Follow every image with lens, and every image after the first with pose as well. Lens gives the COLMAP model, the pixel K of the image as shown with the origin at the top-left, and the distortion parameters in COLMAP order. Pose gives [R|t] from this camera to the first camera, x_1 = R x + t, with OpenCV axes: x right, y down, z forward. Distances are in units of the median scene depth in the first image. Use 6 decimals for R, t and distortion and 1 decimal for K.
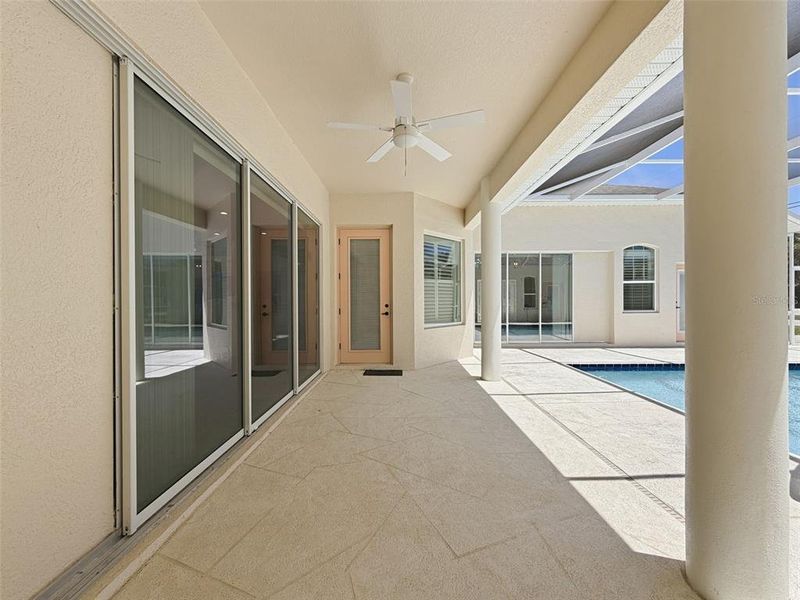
lens RADIAL K [[322.1, 0, 399.9], [0, 322.1, 301.0], [0, 0, 1]] dist [0.000972, 0.000205]
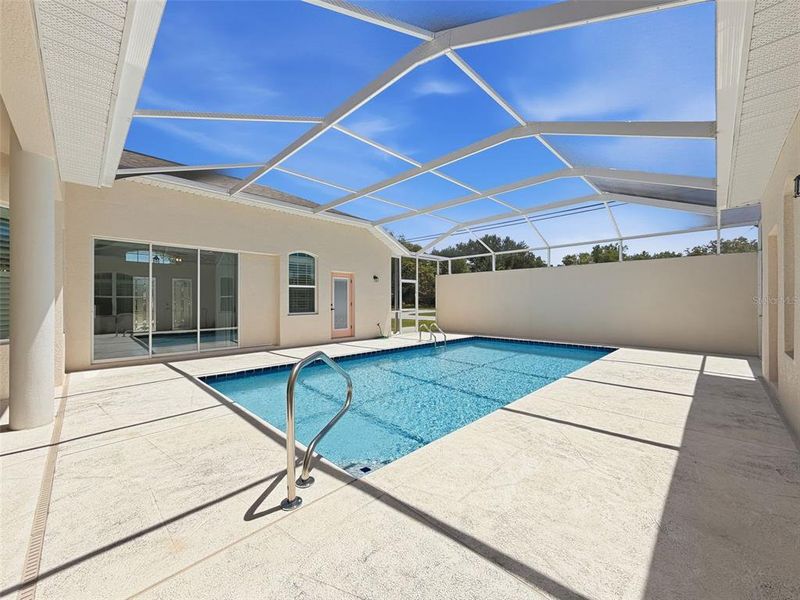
lens RADIAL K [[322.1, 0, 399.9], [0, 322.1, 301.0], [0, 0, 1]] dist [0.000972, 0.000205]
pose [[0.697410, 0.003743, 0.716663, 0.193387], [0.003187, 0.999960, -0.008324, 0.000314], [-0.716666, 0.008089, 0.697370, 0.007402]]
